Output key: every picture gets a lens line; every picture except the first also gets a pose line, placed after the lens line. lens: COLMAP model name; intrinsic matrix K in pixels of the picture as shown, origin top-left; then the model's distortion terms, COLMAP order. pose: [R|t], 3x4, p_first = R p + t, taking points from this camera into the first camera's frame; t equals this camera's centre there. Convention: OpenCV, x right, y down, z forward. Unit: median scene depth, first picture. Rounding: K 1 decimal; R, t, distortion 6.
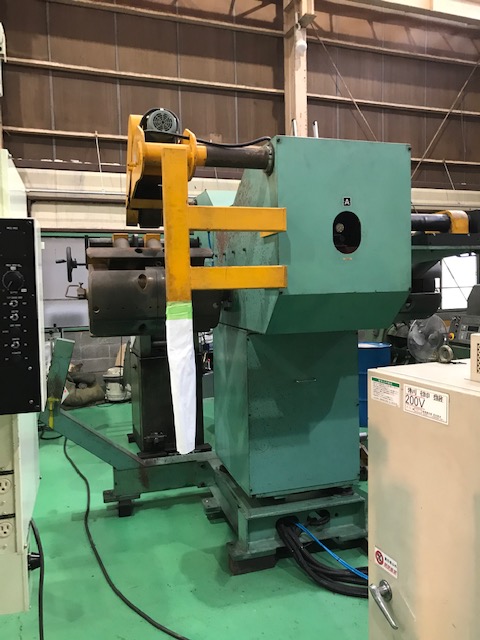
lens RADIAL K [[541.5, 0, 240.0], [0, 541.5, 320.0], [0, 0, 1]] dist [0.000853, -0.003008]
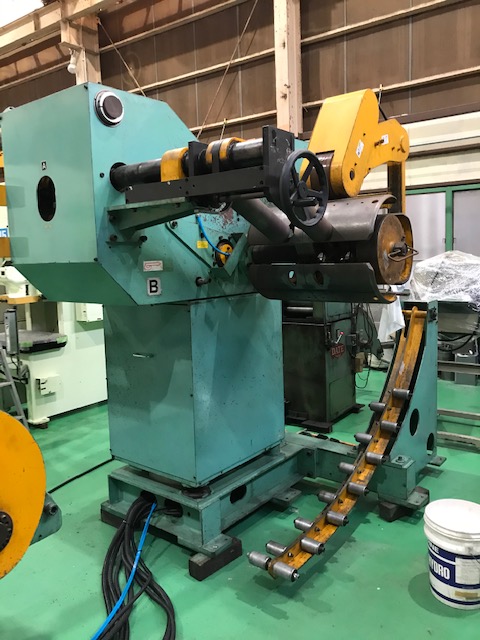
lens RADIAL K [[532.1, 0, 237.4], [0, 532.1, 311.1], [0, 0, 1]] dist [0.003034, 0.006988]
pose [[0.544935, 0.090067, -0.833627, 0.937810], [-0.037848, 0.995843, 0.082853, -0.044953], [0.837624, -0.013599, 0.546078, 0.615394]]
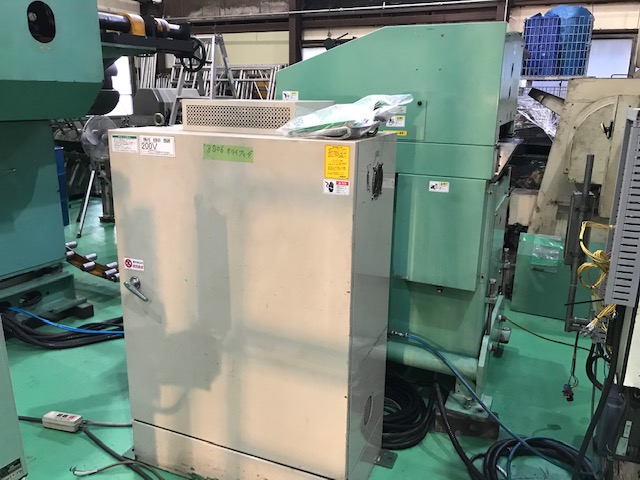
lens RADIAL K [[541.5, 0, 320.0], [0, 541.5, 240.0], [0, 0, 1]] dist [0.000853, -0.003008]
pose [[0.730114, -0.143621, 0.668061, -0.142070], [0.013818, 0.980566, 0.195702, 0.046673], [-0.683185, -0.133653, 0.717910, -0.161933]]
